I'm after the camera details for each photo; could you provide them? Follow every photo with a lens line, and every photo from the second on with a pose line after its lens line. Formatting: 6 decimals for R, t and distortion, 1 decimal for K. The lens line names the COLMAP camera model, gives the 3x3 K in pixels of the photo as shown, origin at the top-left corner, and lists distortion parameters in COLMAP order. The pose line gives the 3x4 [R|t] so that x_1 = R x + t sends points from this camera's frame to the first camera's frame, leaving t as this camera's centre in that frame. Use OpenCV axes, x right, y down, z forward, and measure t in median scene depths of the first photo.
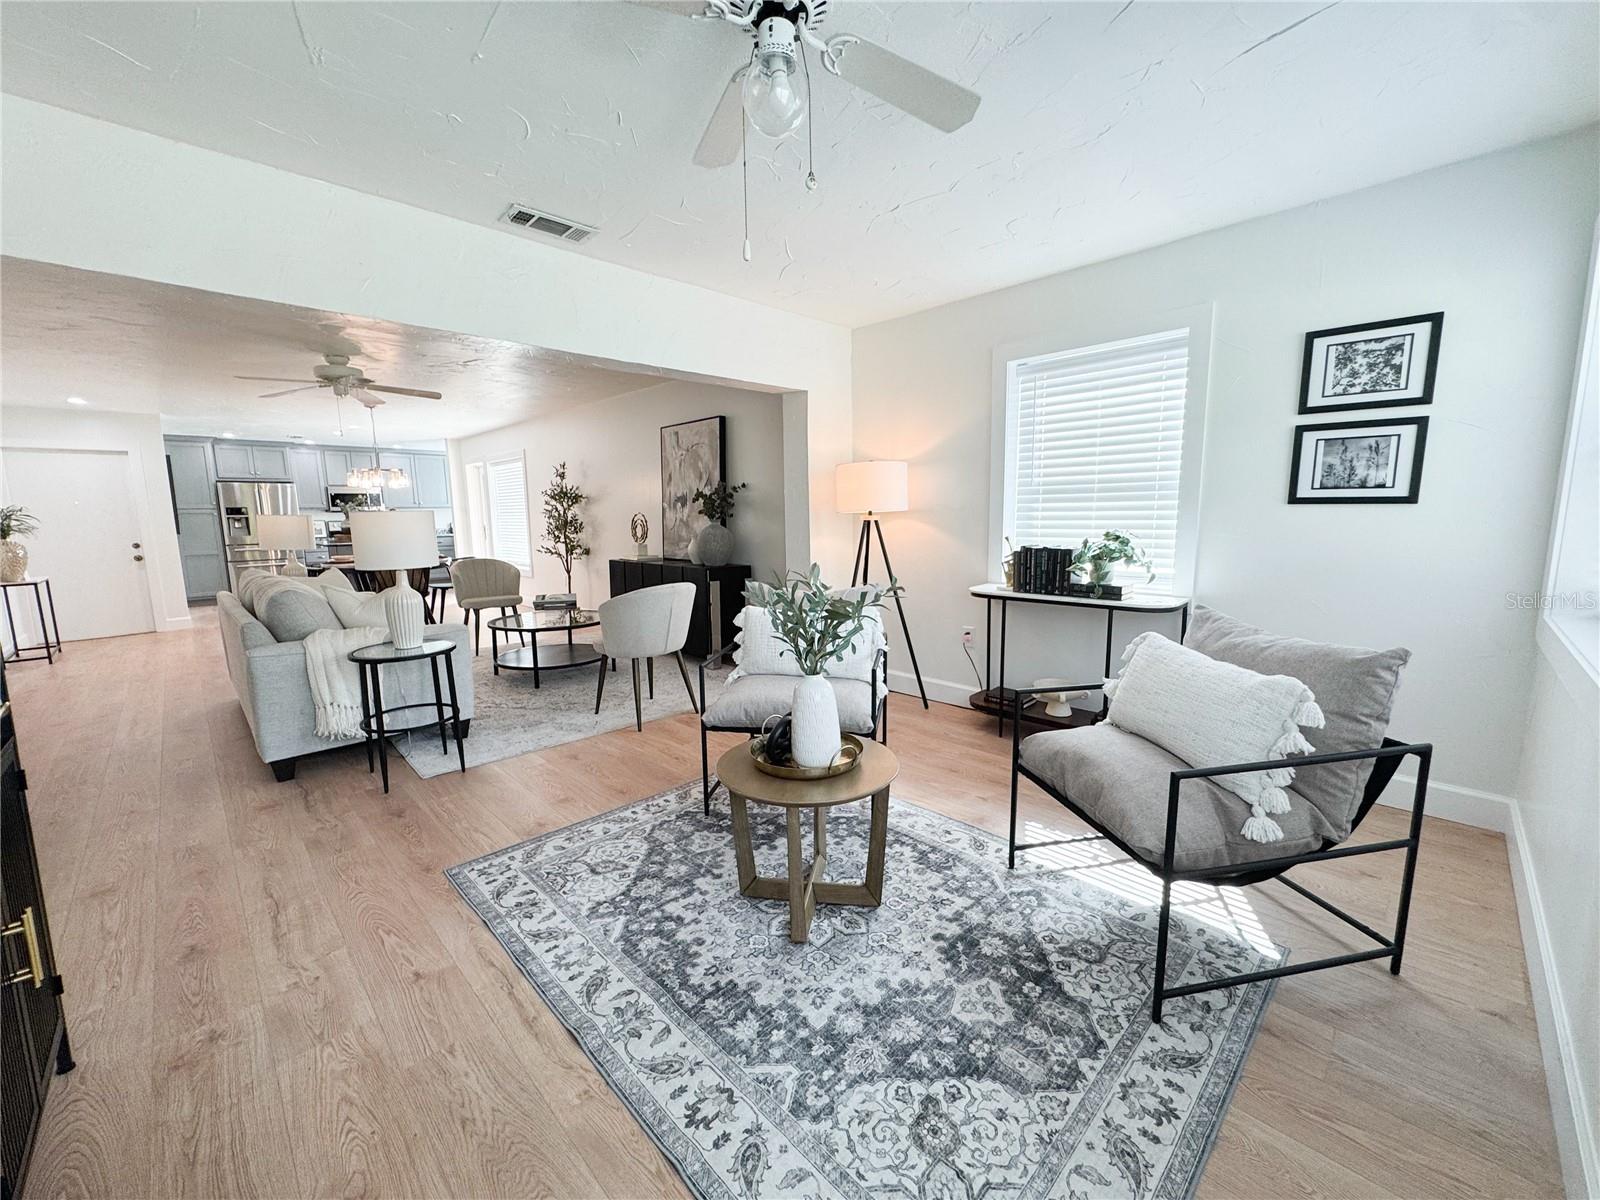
lens RADIAL K [[636.2, 0, 800.0], [0, 636.2, 600.0], [0, 0, 1]] dist [-0.000984, 0.000041]
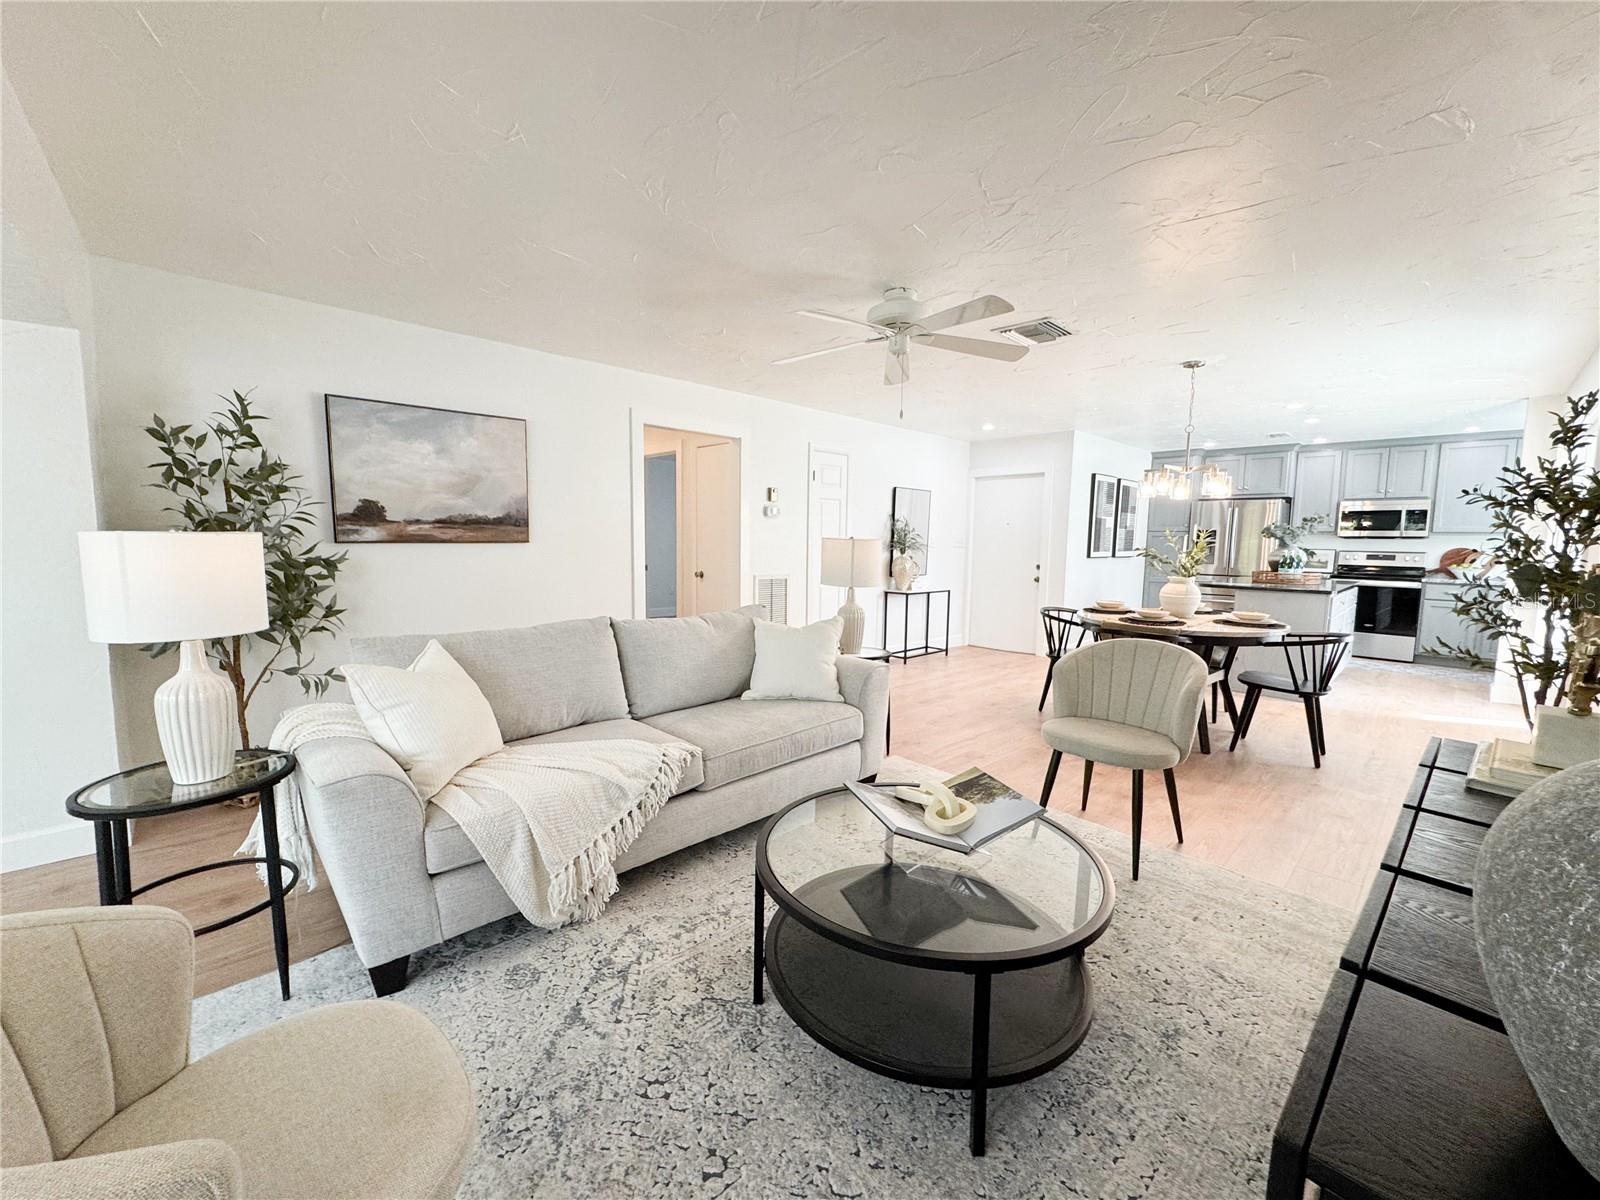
lens RADIAL K [[636.2, 0, 800.0], [0, 636.2, 600.0], [0, 0, 1]] dist [-0.000984, 0.000041]
pose [[-0.027813, 0.119880, -0.992399, -0.039864], [-0.153808, 0.980447, 0.122747, -0.099072], [0.987709, 0.156053, -0.008830, 0.646113]]
